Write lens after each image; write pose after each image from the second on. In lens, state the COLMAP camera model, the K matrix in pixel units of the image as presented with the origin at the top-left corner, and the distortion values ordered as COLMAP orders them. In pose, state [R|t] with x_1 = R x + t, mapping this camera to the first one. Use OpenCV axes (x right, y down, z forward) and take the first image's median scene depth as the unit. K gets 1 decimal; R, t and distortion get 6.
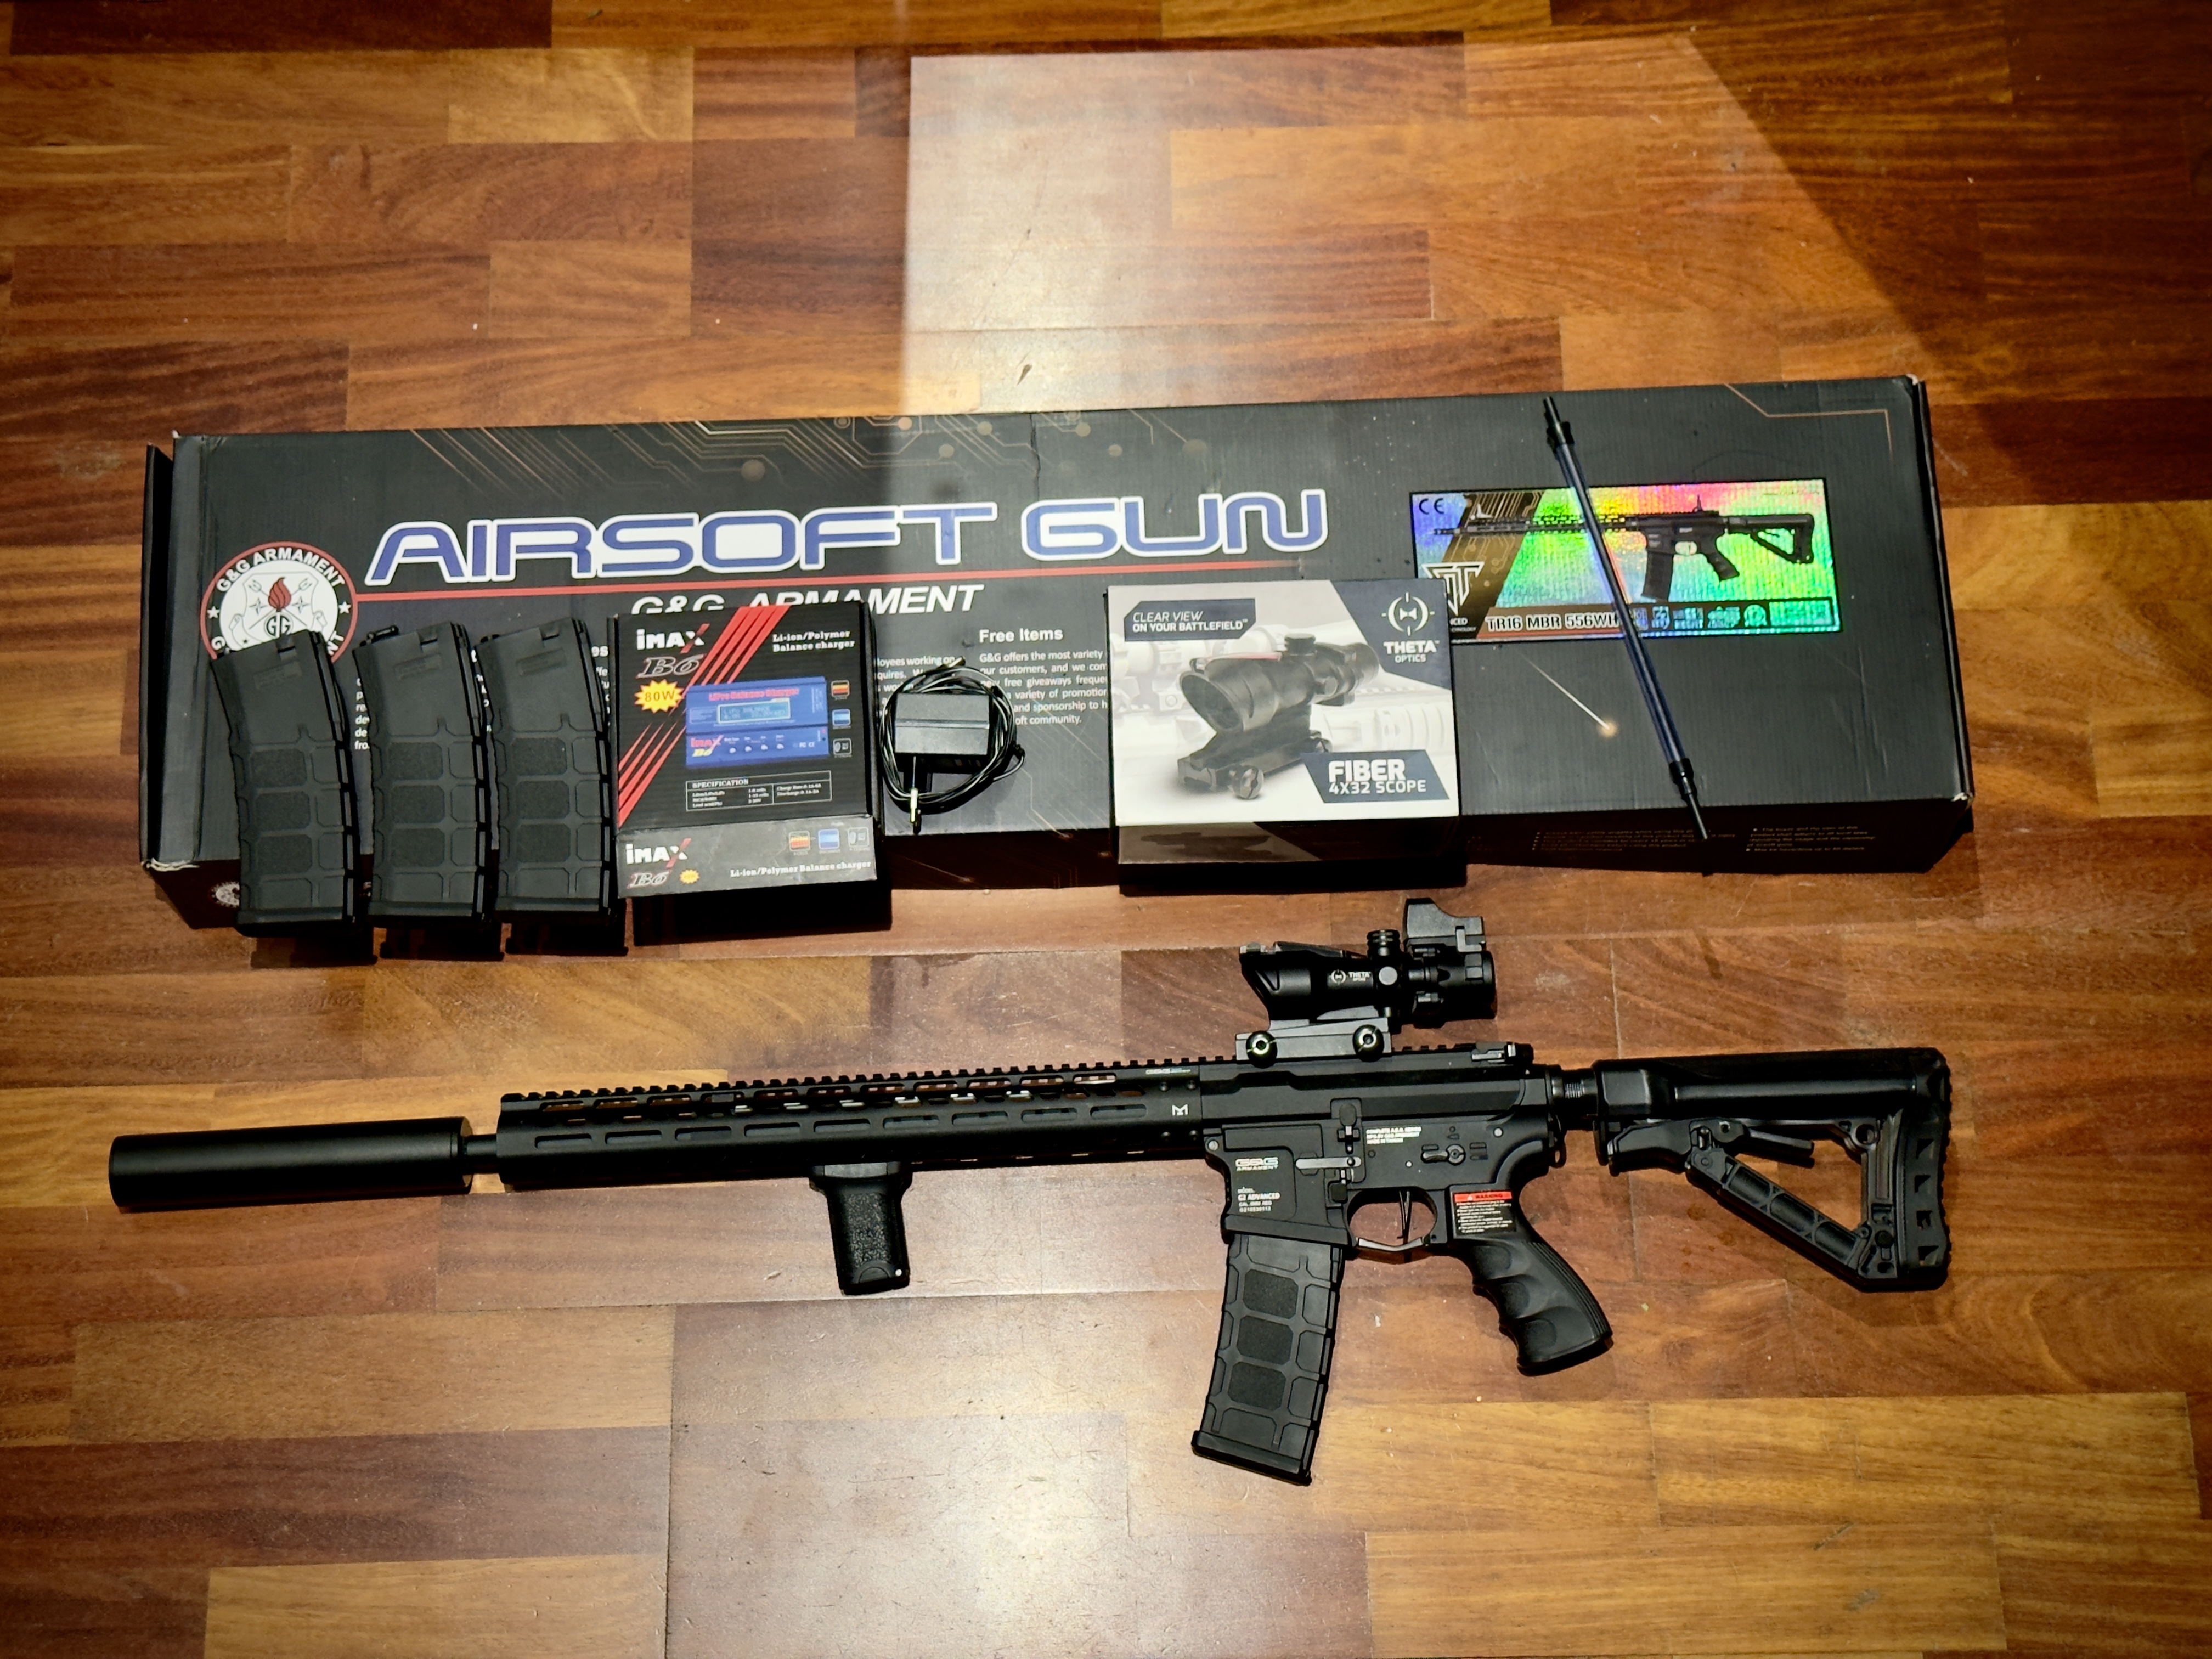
lens RADIAL K [[3088.7, 0, 1102.4], [0, 3088.7, 829.9], [0, 0, 1]] dist [0.111385, 0.000000]
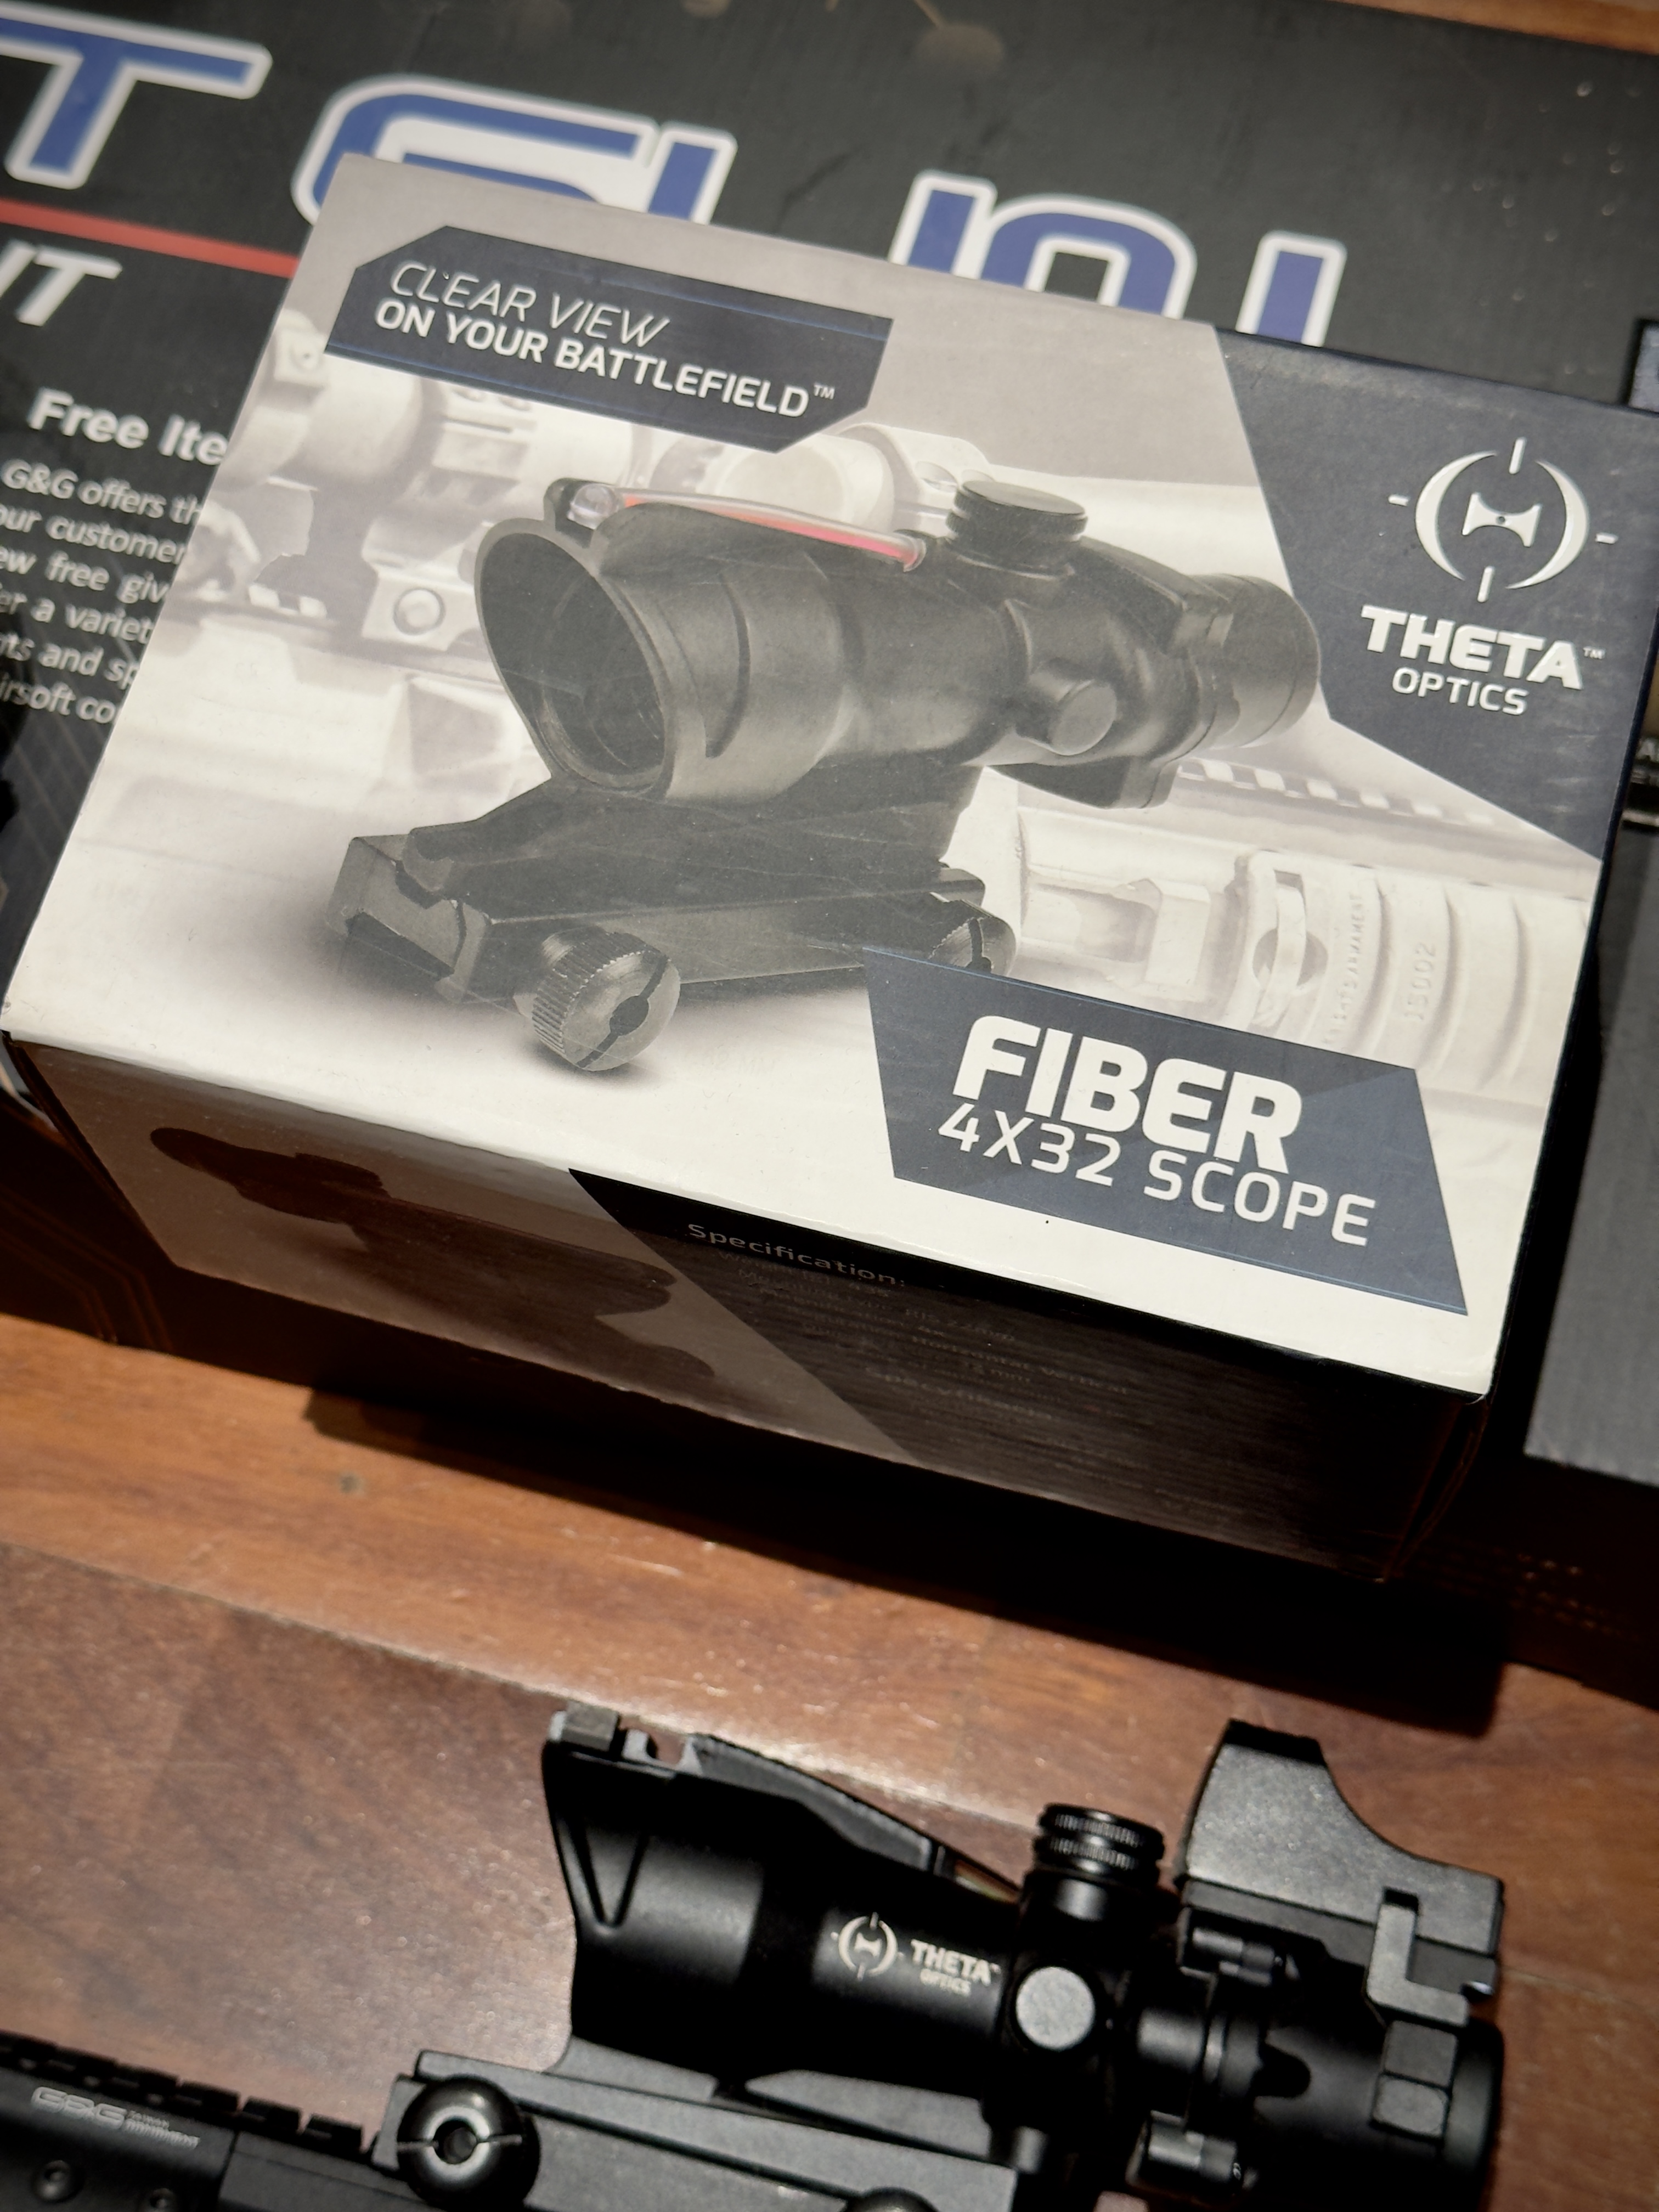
lens RADIAL K [[3088.7, 0, 822.8], [0, 3088.7, 1107.6], [0, 0, 1]] dist [0.111385, 0.000000]
pose [[0.951970, 0.257009, -0.166432, 0.098403], [-0.277120, 0.954363, -0.111335, 0.012277], [0.130222, 0.152109, 0.979747, 0.753390]]
